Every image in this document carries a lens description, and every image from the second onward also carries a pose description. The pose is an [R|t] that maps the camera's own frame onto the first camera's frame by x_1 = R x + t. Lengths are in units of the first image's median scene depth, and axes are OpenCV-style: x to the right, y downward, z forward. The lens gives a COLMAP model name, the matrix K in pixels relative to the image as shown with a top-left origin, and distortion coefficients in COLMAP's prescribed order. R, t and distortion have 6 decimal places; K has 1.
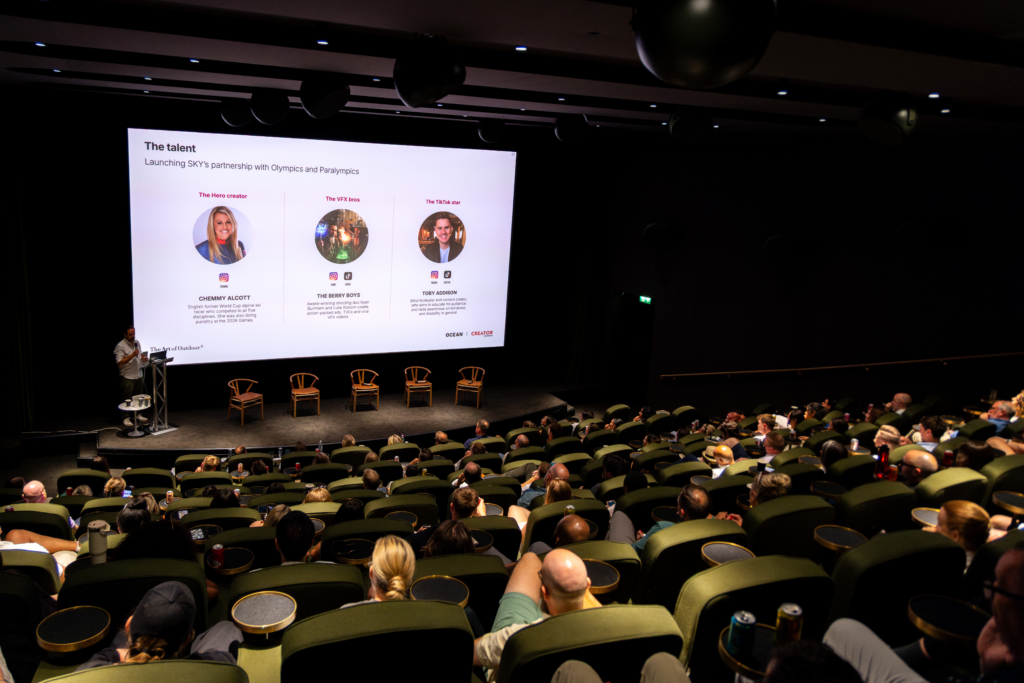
lens RADIAL K [[755.9, 0, 477.1], [0, 755.9, 319.2], [0, 0, 1]] dist [0.001099, 0.000417]
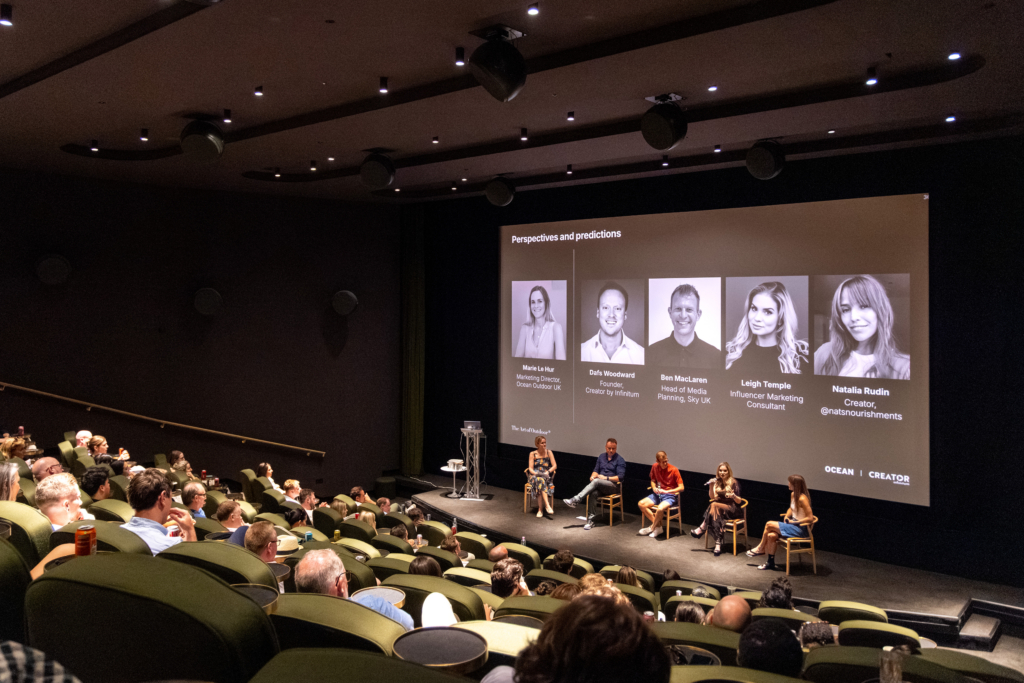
lens RADIAL K [[821.3, 0, 490.8], [0, 821.3, 294.2], [0, 0, 1]] dist [0.005491, -0.005984]
pose [[0.413563, -0.059525, -0.908528, 0.650158], [-0.159188, 0.977763, -0.136524, 0.020644], [0.896451, 0.201087, 0.394891, 0.510163]]
